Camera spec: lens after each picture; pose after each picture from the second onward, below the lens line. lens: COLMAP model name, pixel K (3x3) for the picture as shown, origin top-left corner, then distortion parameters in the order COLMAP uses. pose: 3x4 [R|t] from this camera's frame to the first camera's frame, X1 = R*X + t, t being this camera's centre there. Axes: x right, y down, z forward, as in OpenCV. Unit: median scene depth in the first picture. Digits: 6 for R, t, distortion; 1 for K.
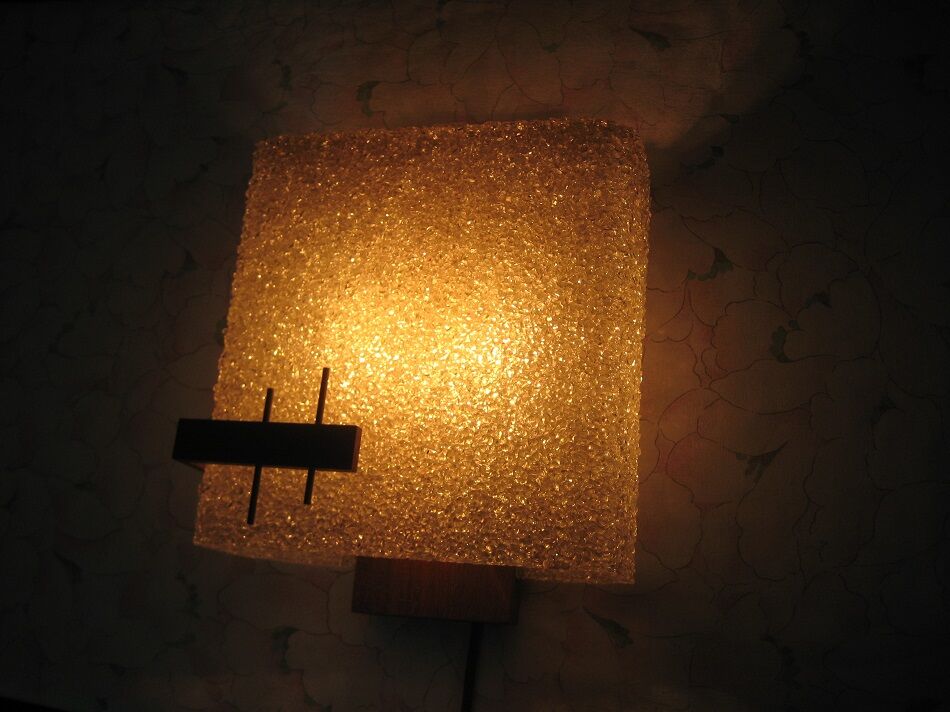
lens RADIAL K [[1004.6, 0, 475.0], [0, 1004.6, 356.0], [0, 0, 1]] dist [-0.168468, 0.206938]
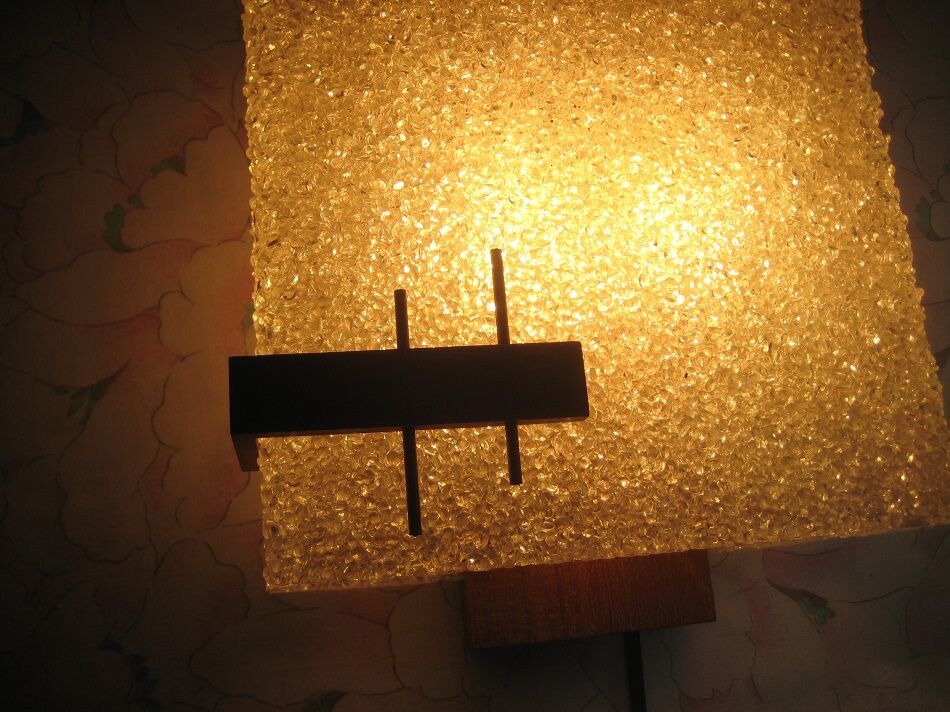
lens RADIAL K [[1004.6, 0, 475.0], [0, 1004.6, 356.0], [0, 0, 1]] dist [-0.168468, 0.206938]
pose [[0.901997, -0.069537, 0.426105, -0.386419], [0.052711, 0.997298, 0.051172, 0.040520], [-0.428512, -0.023696, 0.903226, 0.443736]]
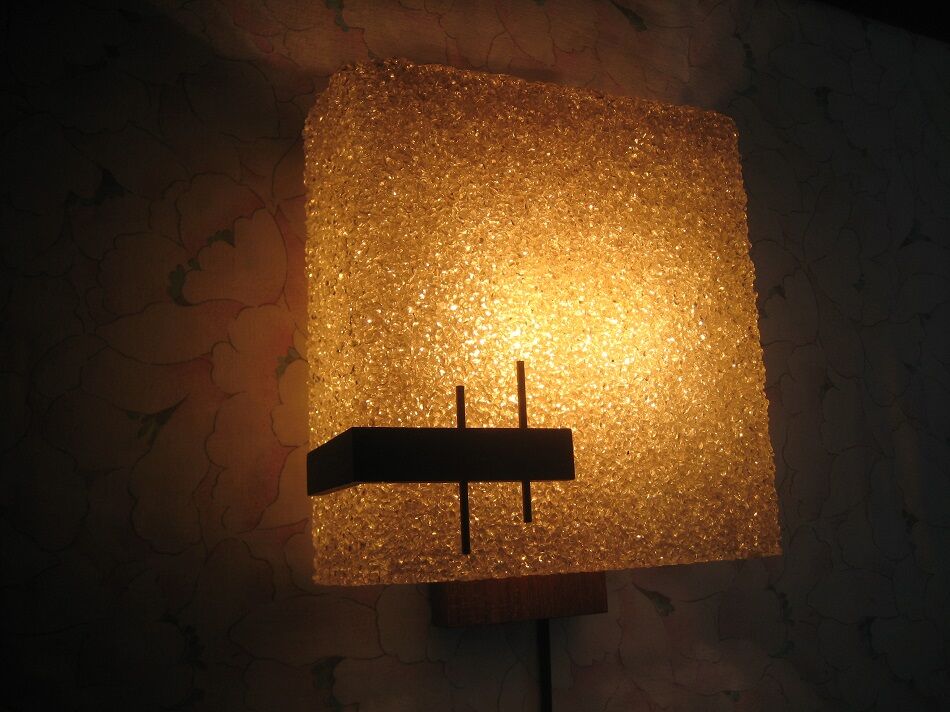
lens RADIAL K [[1004.6, 0, 475.0], [0, 1004.6, 356.0], [0, 0, 1]] dist [-0.168468, 0.206938]
pose [[0.767740, -0.004993, 0.640742, -0.682215], [-0.060368, 0.994958, 0.080087, -0.054974], [-0.637912, -0.100166, 0.763568, 0.343754]]
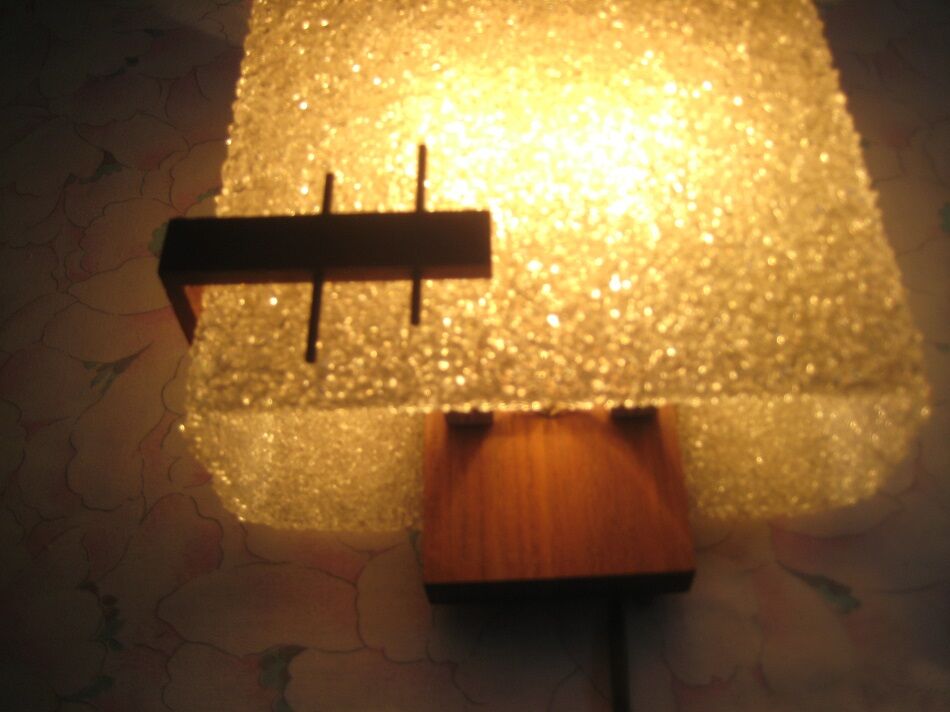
lens RADIAL K [[1004.6, 0, 475.0], [0, 1004.6, 356.0], [0, 0, 1]] dist [-0.168468, 0.206938]
pose [[0.971765, 0.031491, 0.233840, -0.243832], [0.032281, 0.963991, -0.263967, 0.290360], [-0.233732, 0.264062, 0.935757, 0.403823]]
